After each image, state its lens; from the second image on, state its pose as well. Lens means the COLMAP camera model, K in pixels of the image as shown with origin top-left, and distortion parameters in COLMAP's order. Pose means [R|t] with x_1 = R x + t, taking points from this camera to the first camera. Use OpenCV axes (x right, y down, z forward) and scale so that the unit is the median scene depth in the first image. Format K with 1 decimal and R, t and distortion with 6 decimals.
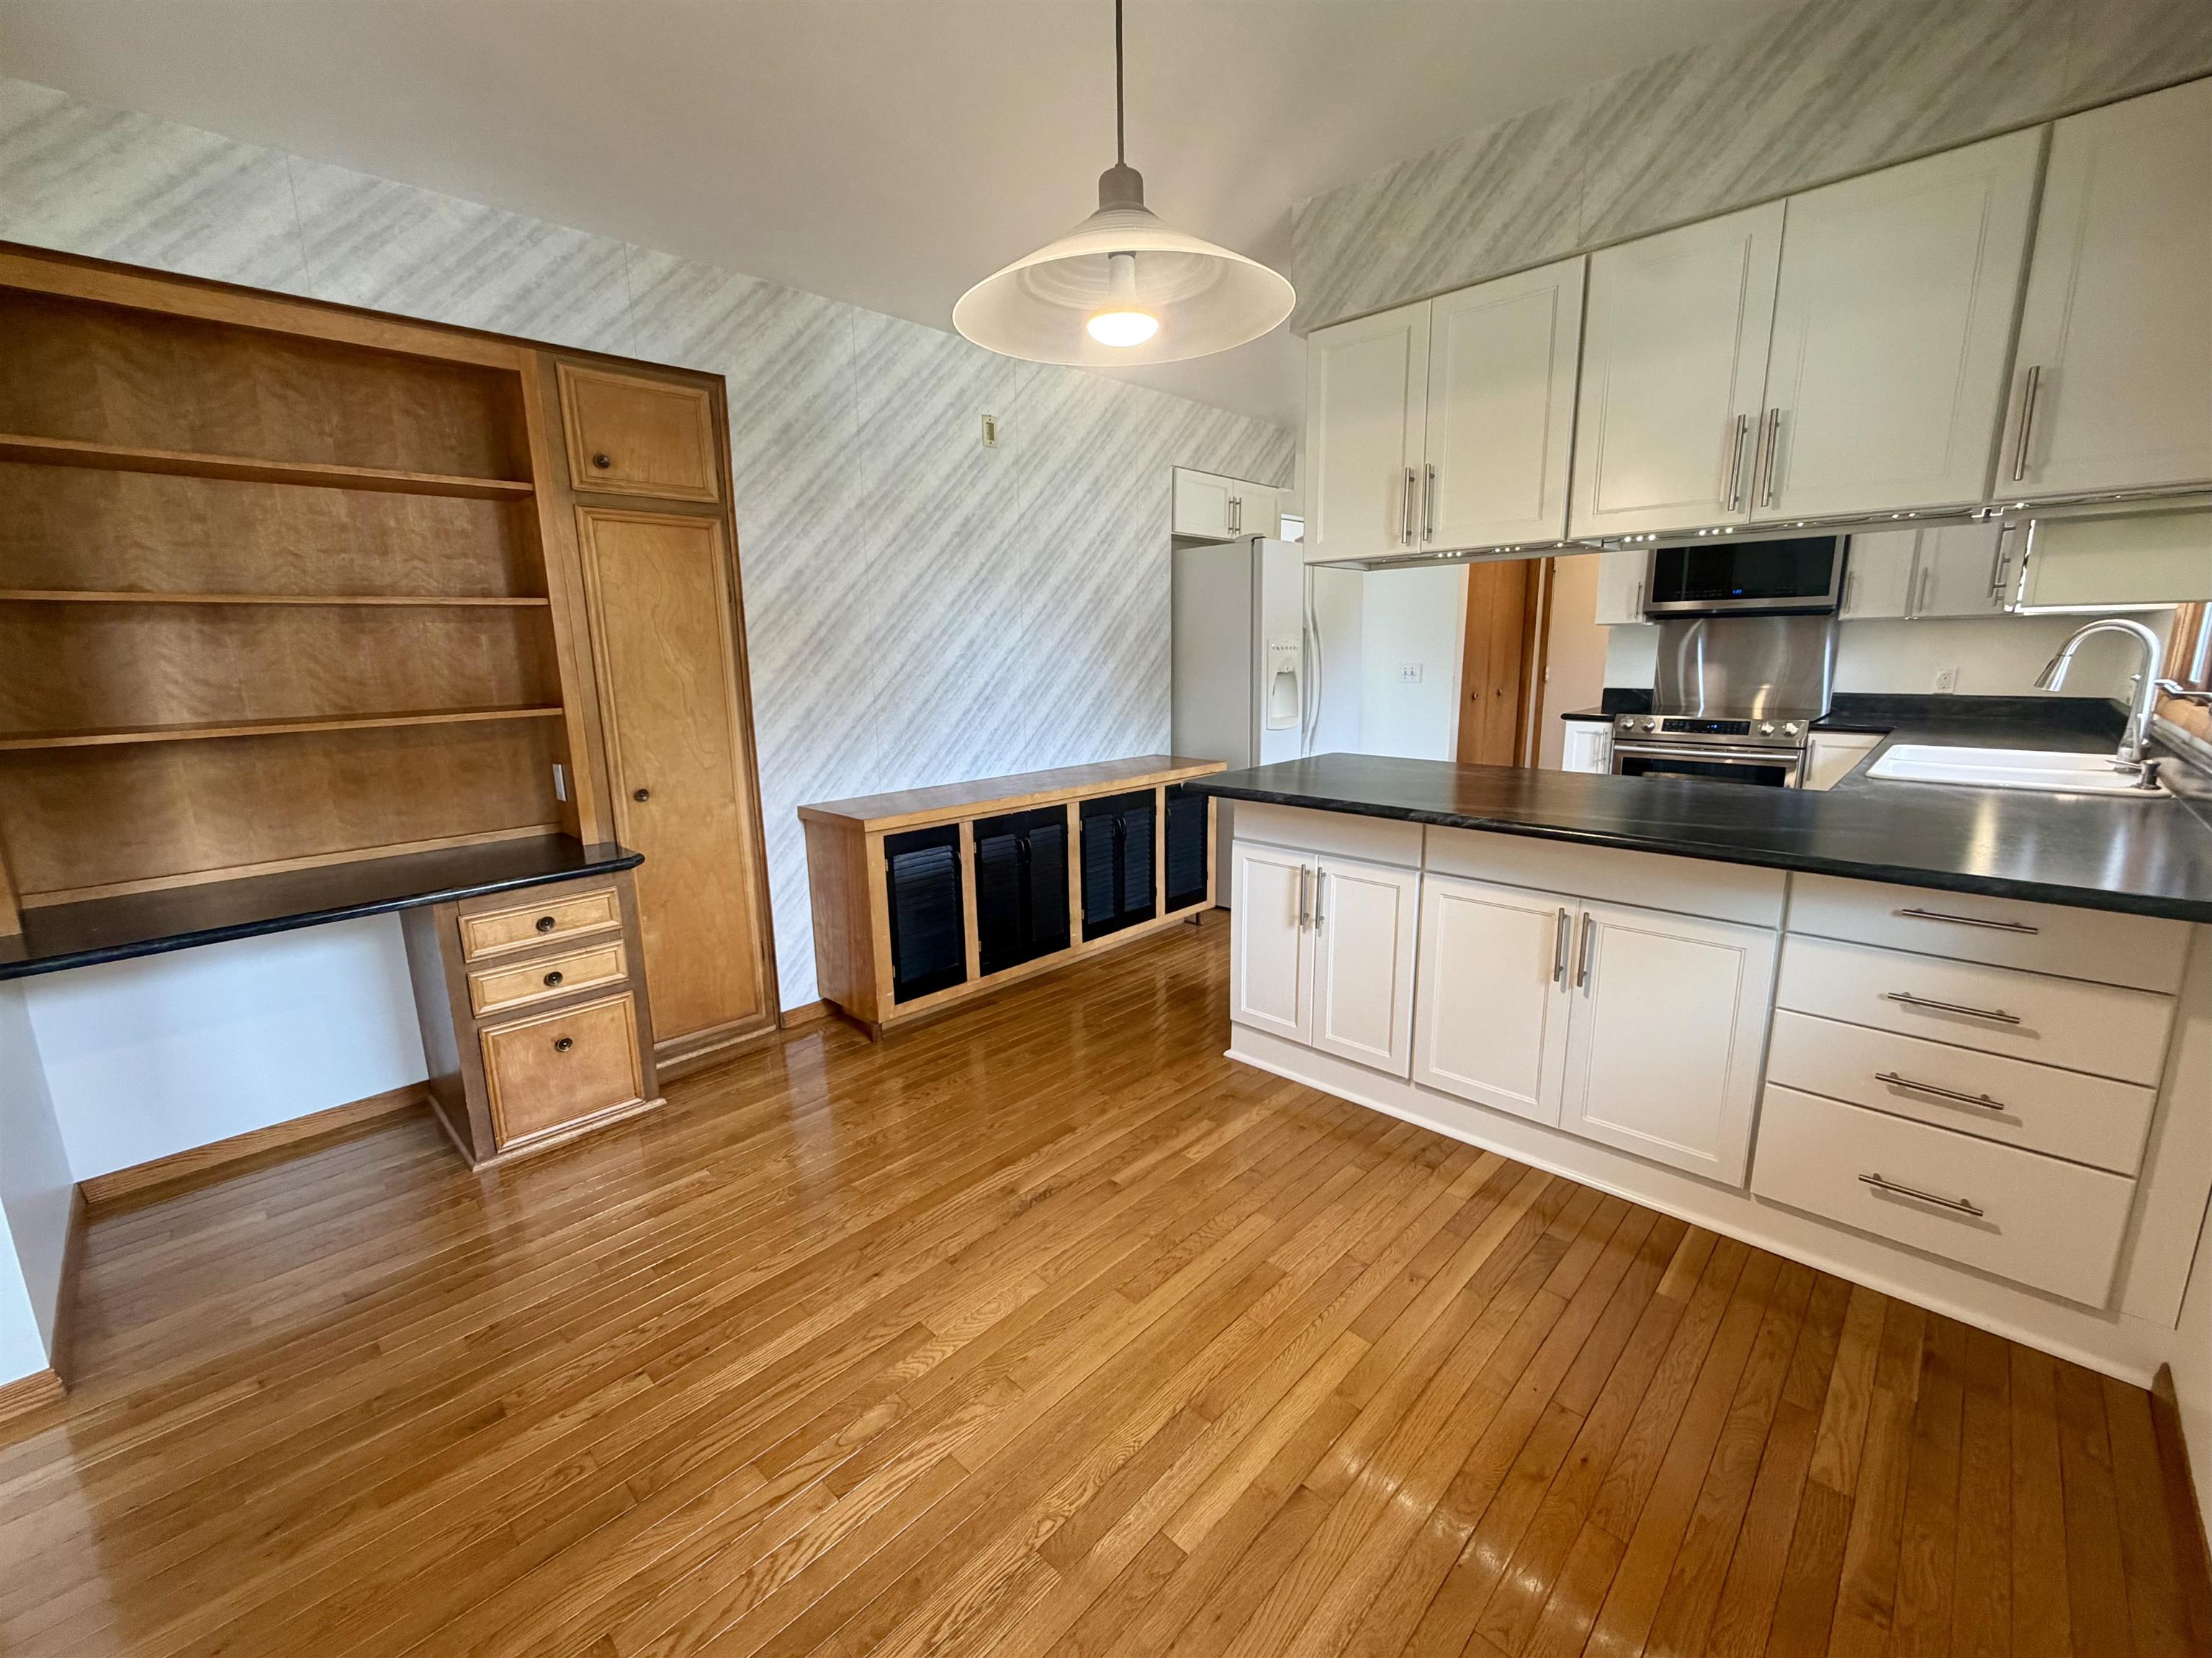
lens RADIAL K [[901.5, 0, 1096.0], [0, 901.5, 824.7], [0, 0, 1]] dist [0.001761, -0.000010]
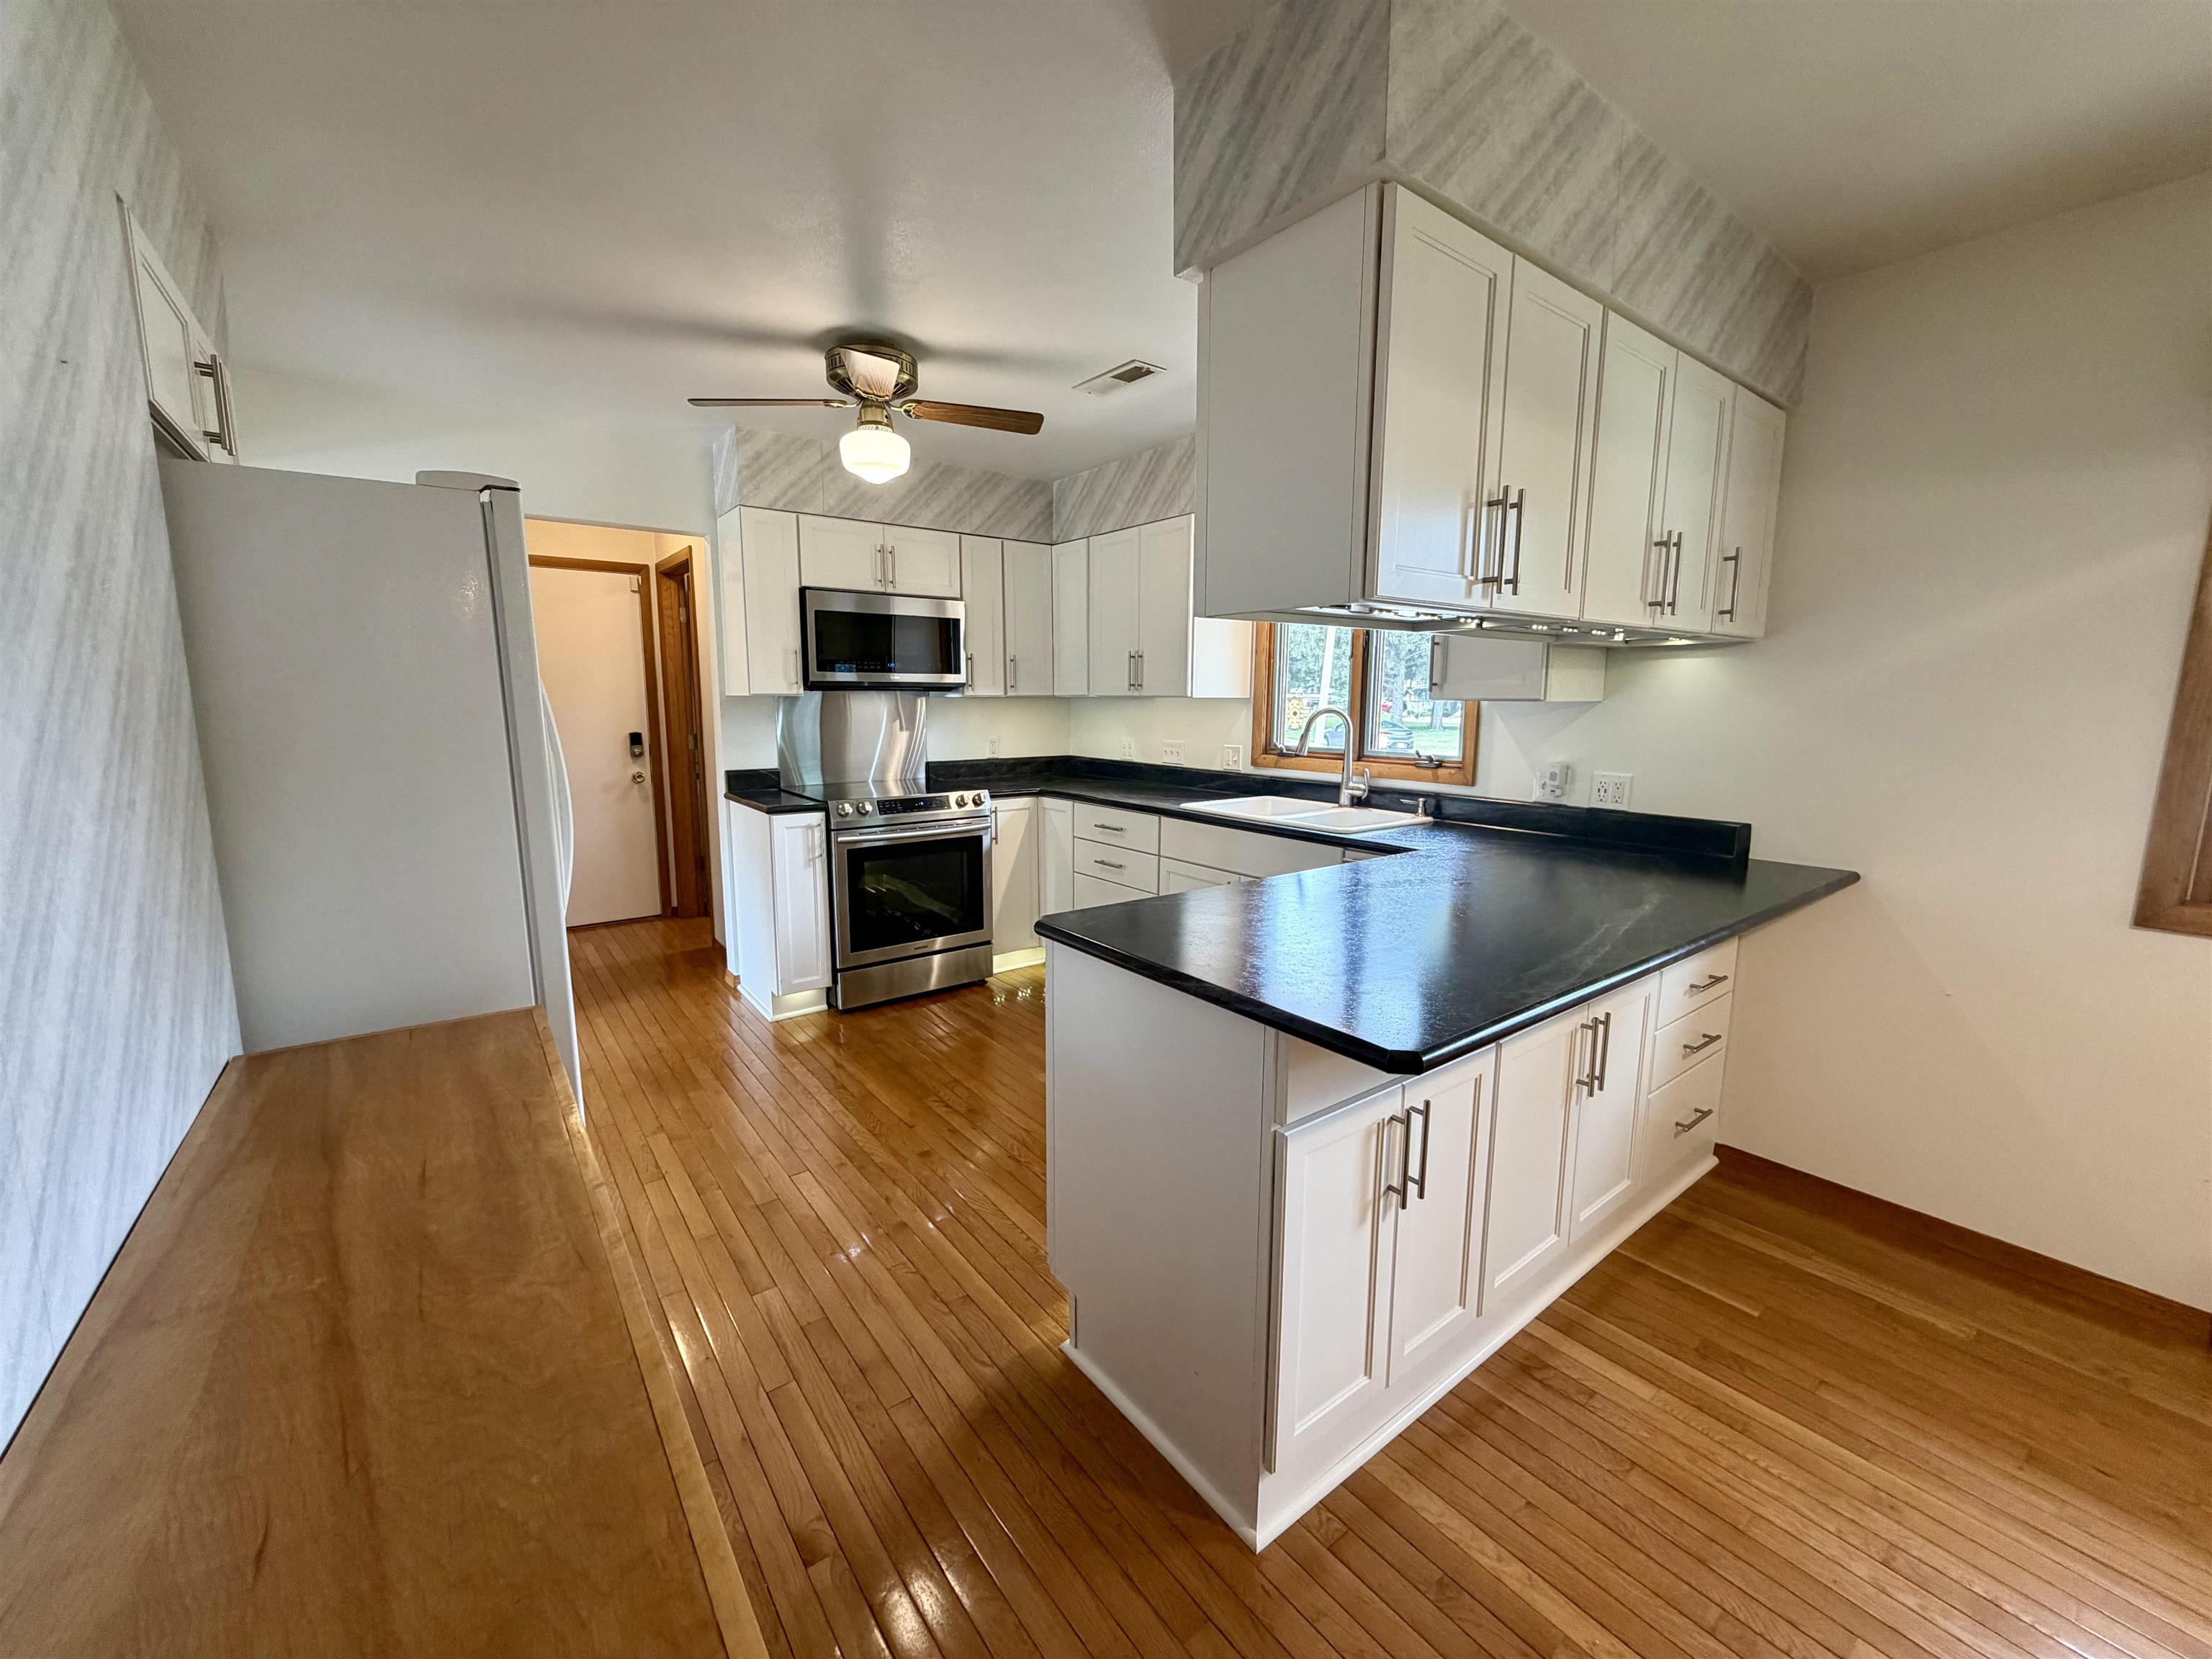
lens RADIAL K [[884.3, 0, 1102.2], [0, 884.3, 826.4], [0, 0, 1]] dist [-0.001850, 0.000467]
pose [[0.153590, -0.127866, 0.979827, -0.358516], [0.187962, 0.977268, 0.098069, -0.241704], [-0.970093, 0.169107, 0.174133, 1.116587]]
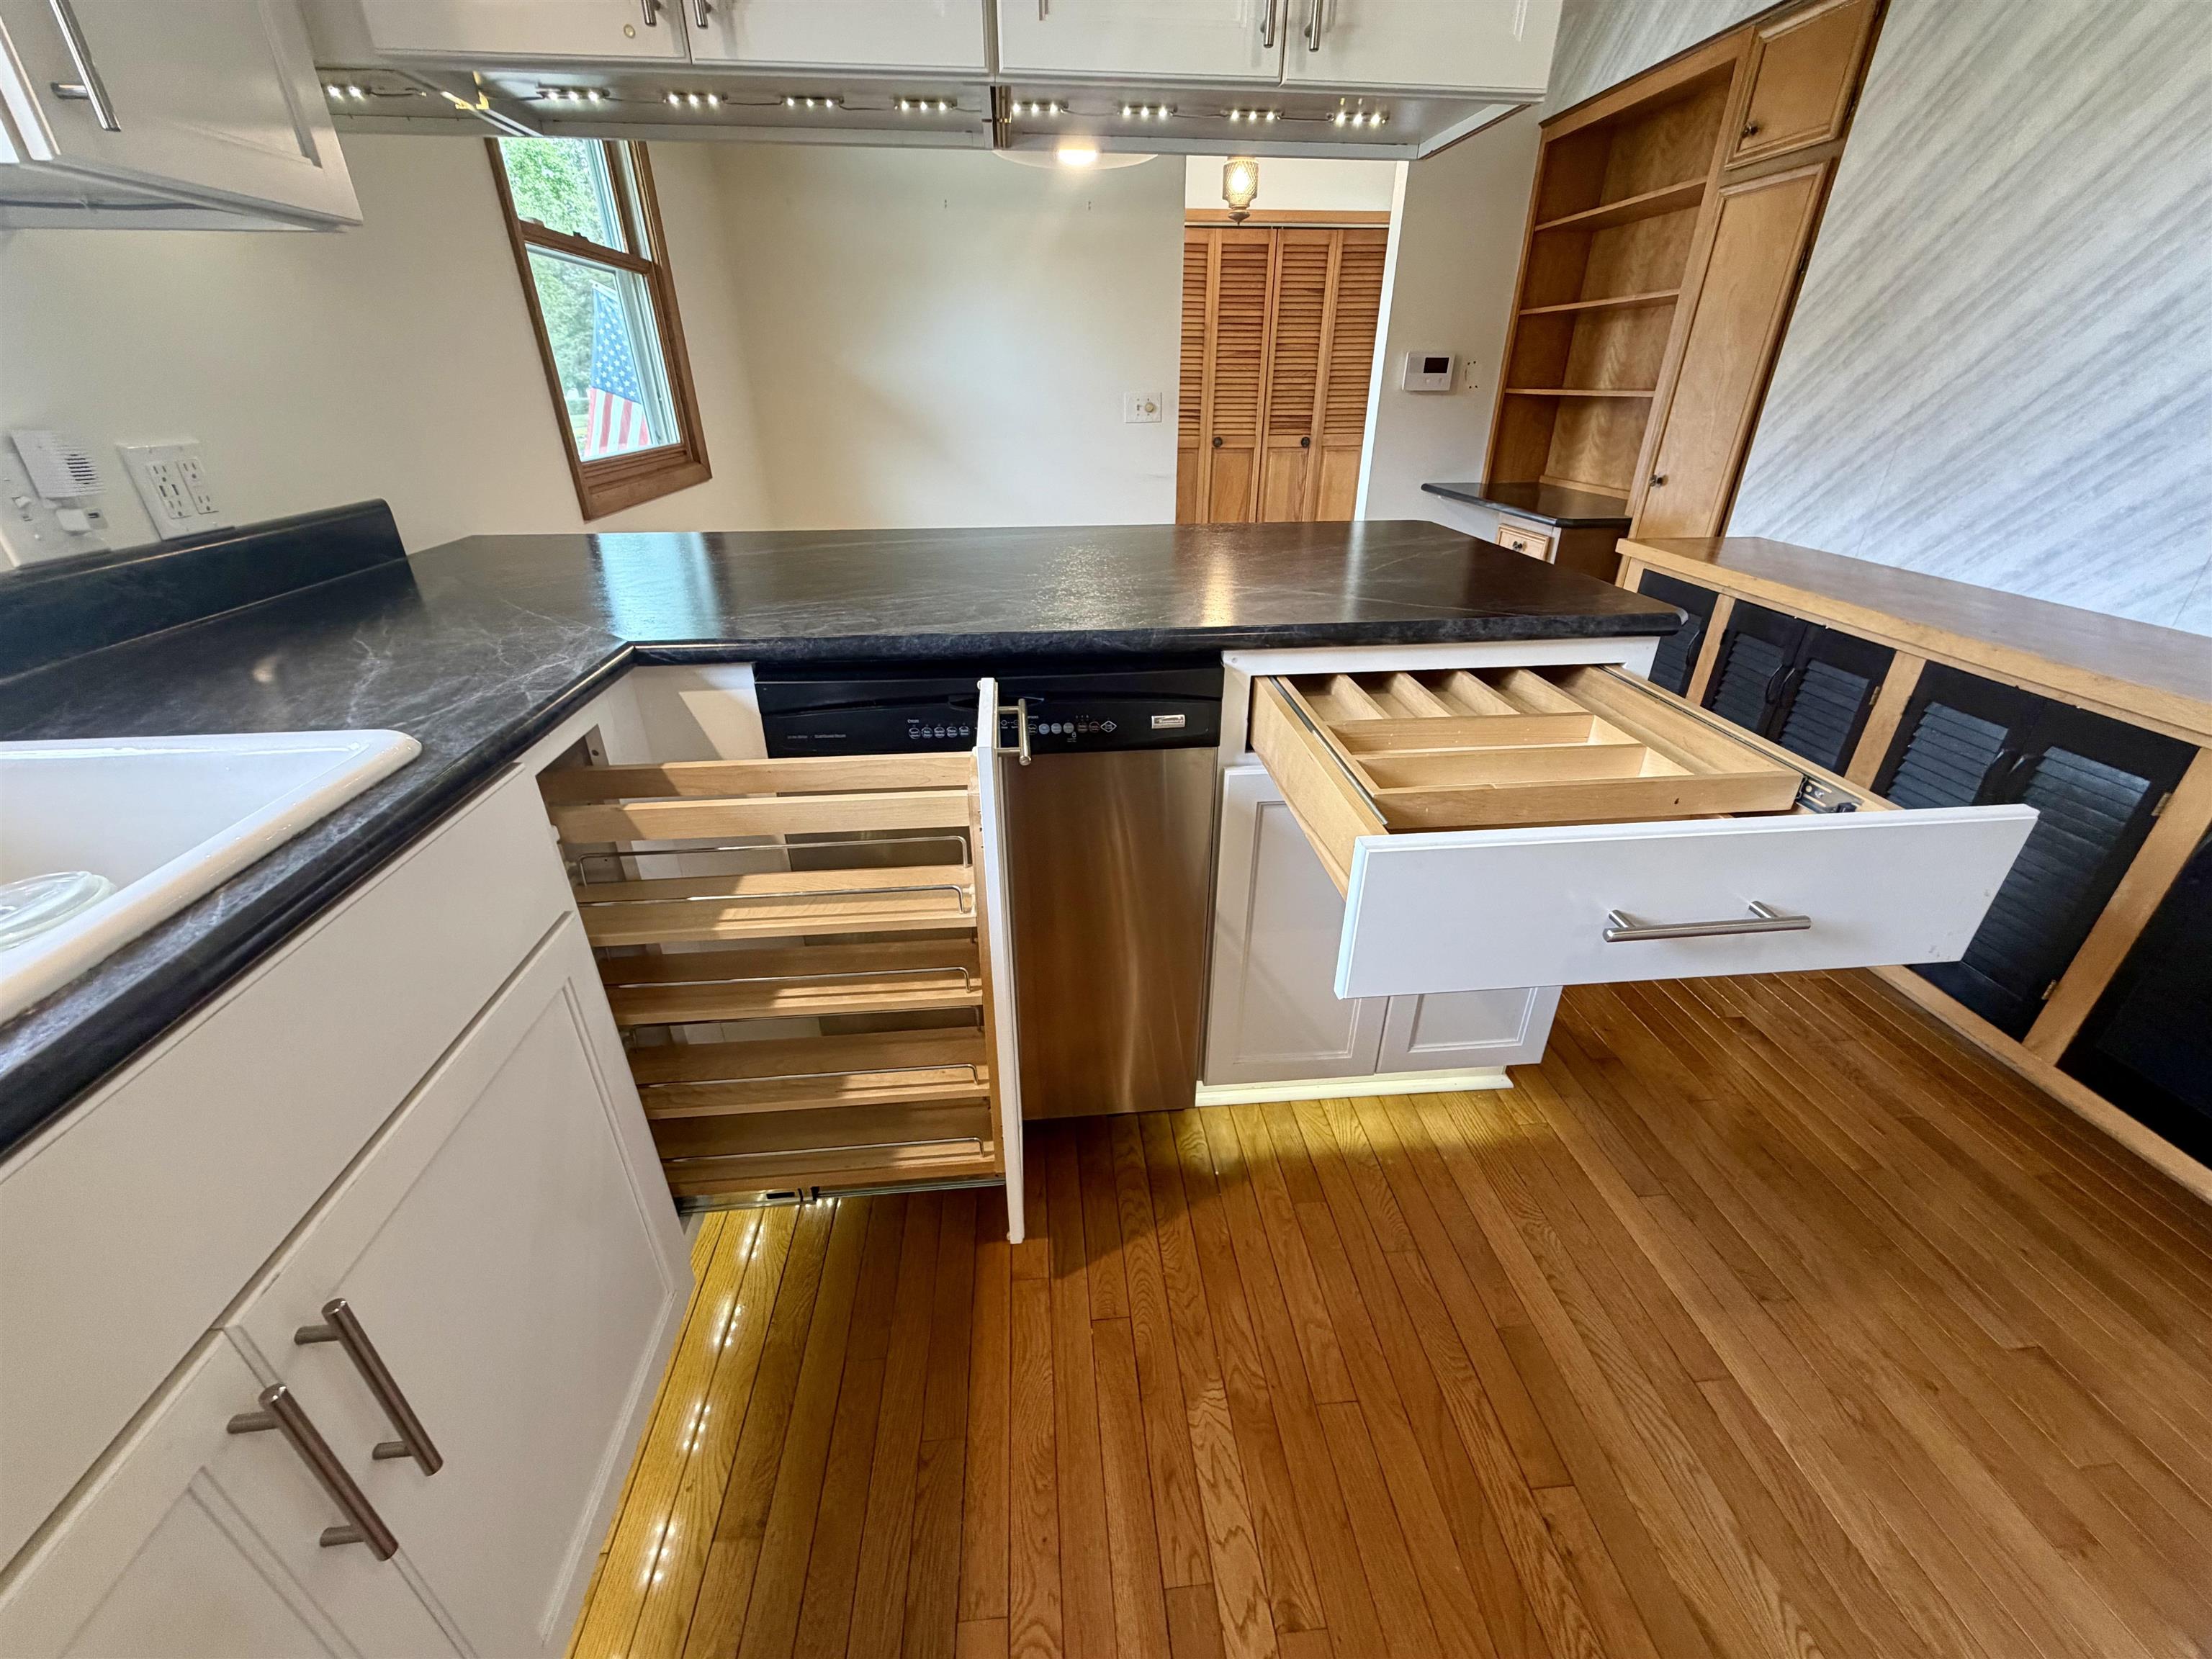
lens RADIAL K [[884.3, 0, 1102.2], [0, 884.3, 826.4], [0, 0, 1]] dist [-0.001850, 0.000467]
pose [[-0.642954, 0.363357, -0.674227, 0.934693], [-0.140692, 0.809289, 0.570313, -0.240859], [0.752872, 0.461543, -0.469214, 1.344103]]
